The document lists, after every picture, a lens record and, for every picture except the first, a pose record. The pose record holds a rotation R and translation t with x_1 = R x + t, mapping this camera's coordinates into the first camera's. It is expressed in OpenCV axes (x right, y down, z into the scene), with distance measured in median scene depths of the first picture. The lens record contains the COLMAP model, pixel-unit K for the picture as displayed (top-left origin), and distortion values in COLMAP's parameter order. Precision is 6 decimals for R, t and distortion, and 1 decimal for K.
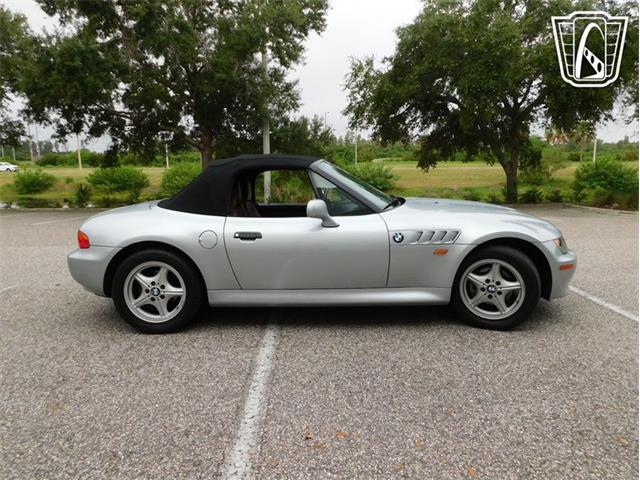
lens RADIAL K [[459.6, 0, 321.2], [0, 459.6, 234.2], [0, 0, 1]] dist [-0.005166, 0.003670]
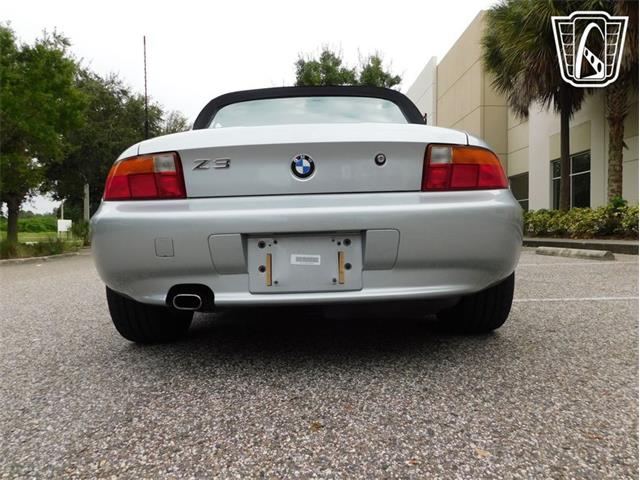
lens RADIAL K [[461.4, 0, 321.7], [0, 461.4, 237.0], [0, 0, 1]] dist [-0.001699, 0.000191]
pose [[0.009801, -0.006006, 0.999934, -0.990652], [0.157663, 0.987483, 0.004386, 0.049415], [-0.987444, 0.157609, 0.010625, 1.184078]]
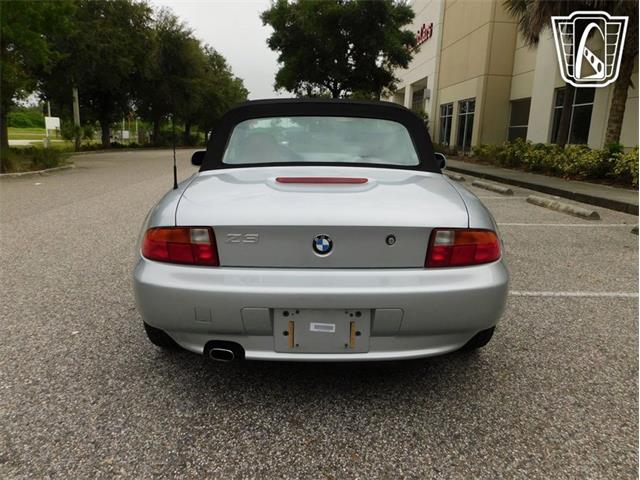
lens RADIAL K [[459.6, 0, 321.2], [0, 459.6, 234.2], [0, 0, 1]] dist [-0.005166, 0.003670]
pose [[-0.000583, -0.196363, 0.980531, -1.037805], [0.118220, 0.973642, 0.195054, -0.126537], [-0.992987, 0.116032, 0.022646, 1.184865]]
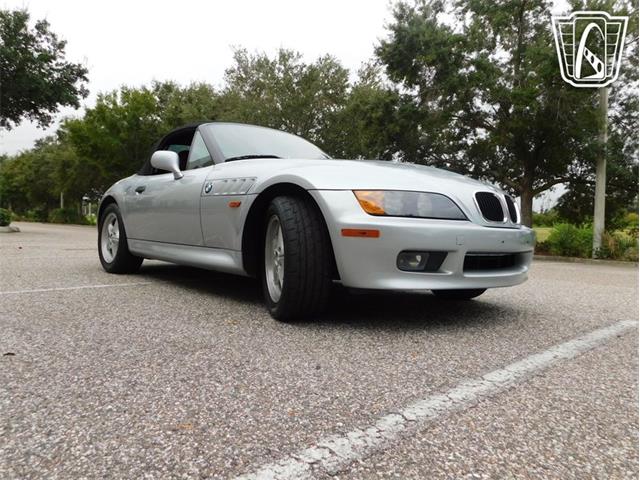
lens RADIAL K [[461.4, 0, 321.7], [0, 461.4, 237.0], [0, 0, 1]] dist [-0.001699, 0.000191]
pose [[0.681572, 0.051119, -0.729964, 0.912097], [-0.143221, 0.987582, -0.064566, 0.119659], [0.717599, 0.148552, 0.680429, 0.543809]]
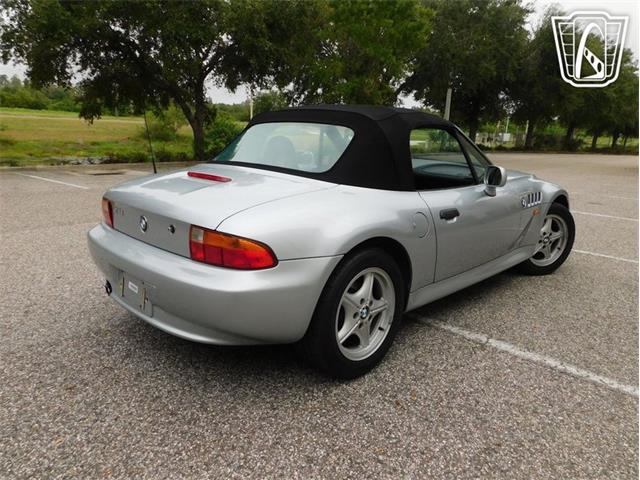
lens RADIAL K [[459.6, 0, 321.2], [0, 459.6, 234.2], [0, 0, 1]] dist [-0.005166, 0.003670]
pose [[0.699015, -0.124949, 0.704106, -0.827520], [0.056316, 0.991177, 0.119983, -0.066213], [-0.712886, -0.044218, 0.699885, 0.574568]]
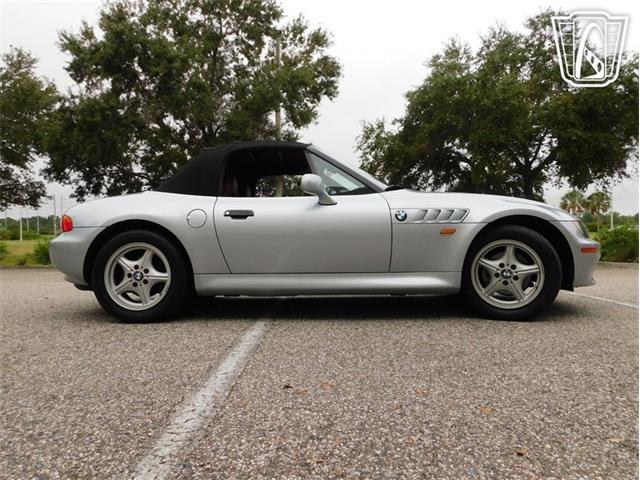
lens RADIAL K [[461.4, 0, 321.7], [0, 461.4, 237.0], [0, 0, 1]] dist [-0.001699, 0.000191]
pose [[0.999520, -0.001837, -0.030918, 0.035778], [-0.002740, 0.989081, -0.147345, 0.177400], [0.030851, 0.147359, 0.988602, 0.080552]]
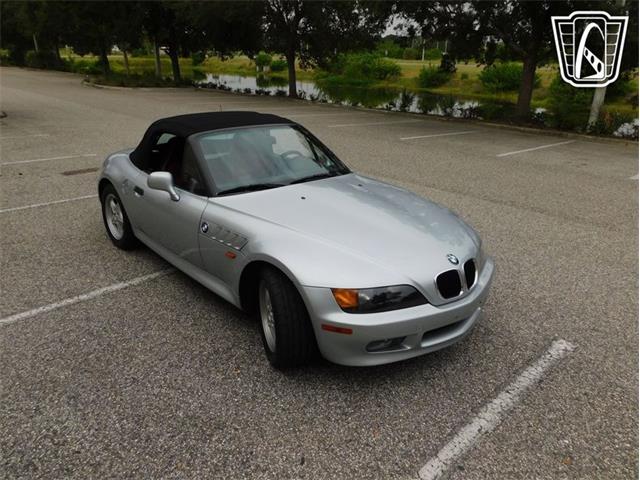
lens RADIAL K [[459.6, 0, 321.2], [0, 459.6, 234.2], [0, 0, 1]] dist [-0.005166, 0.003670]
pose [[0.688234, 0.282959, -0.668033, 0.934288], [-0.136188, 0.954824, 0.264129, -0.253389], [0.712591, -0.090805, 0.695678, 0.477756]]
